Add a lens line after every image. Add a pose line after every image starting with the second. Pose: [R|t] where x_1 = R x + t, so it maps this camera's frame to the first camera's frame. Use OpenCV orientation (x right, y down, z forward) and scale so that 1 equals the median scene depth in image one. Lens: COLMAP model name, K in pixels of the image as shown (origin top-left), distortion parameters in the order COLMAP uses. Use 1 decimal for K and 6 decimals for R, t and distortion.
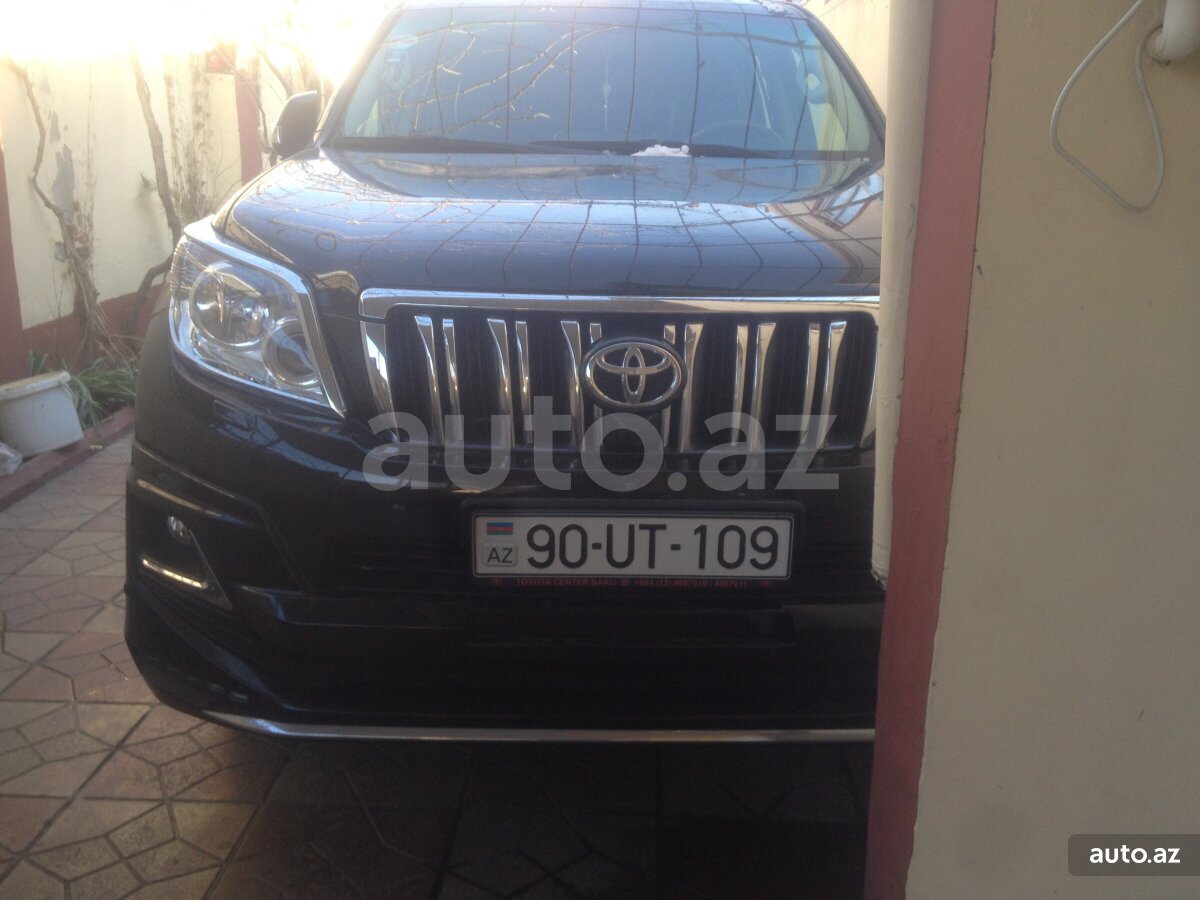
lens RADIAL K [[1185.1, 0, 599.3], [0, 1185.1, 448.9], [0, 0, 1]] dist [0.163448, 0.000000]
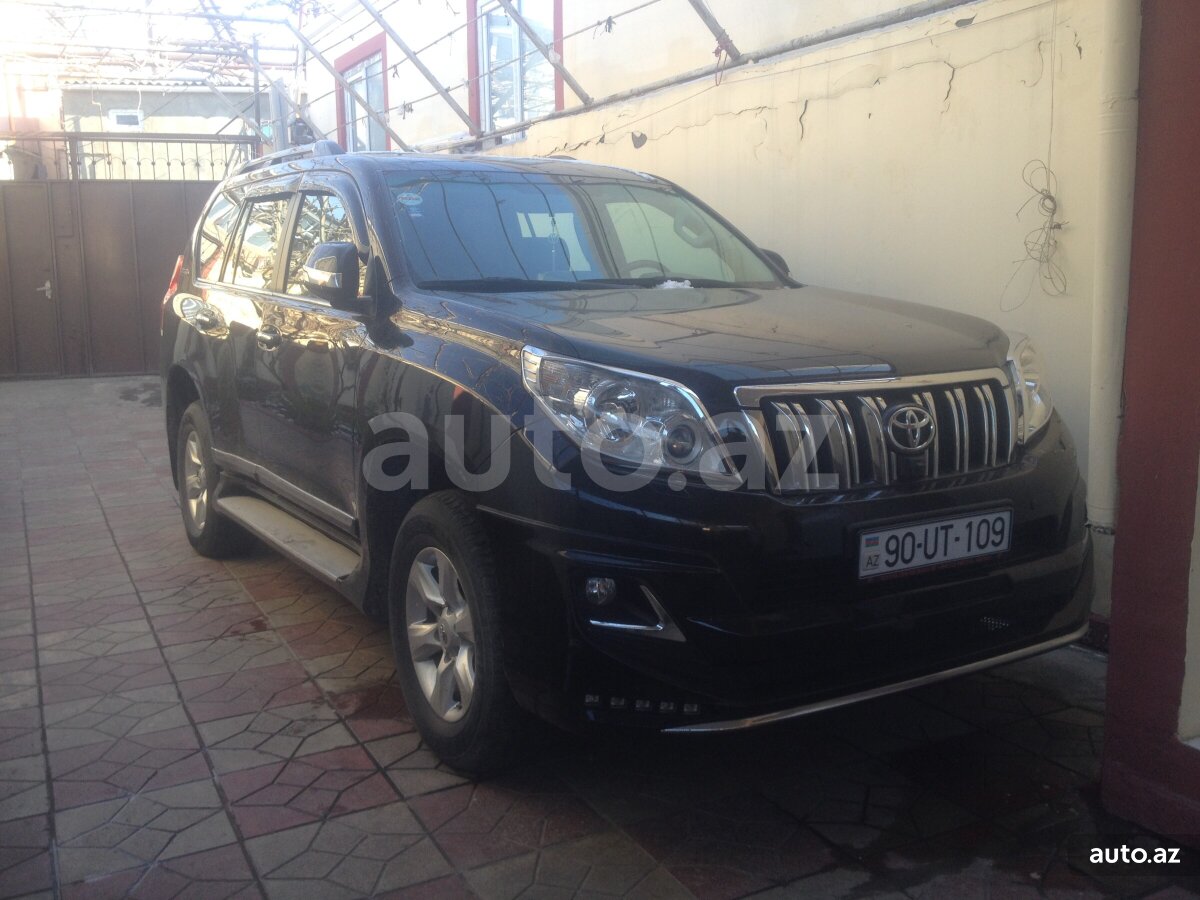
lens RADIAL K [[1185.1, 0, 599.2], [0, 1185.1, 451.8], [0, 0, 1]] dist [0.163448, 0.000000]
pose [[0.847727, -0.101422, 0.520646, -1.090184], [0.154121, 0.986300, -0.058812, -0.005660], [-0.507549, 0.130099, 0.851745, -0.071725]]
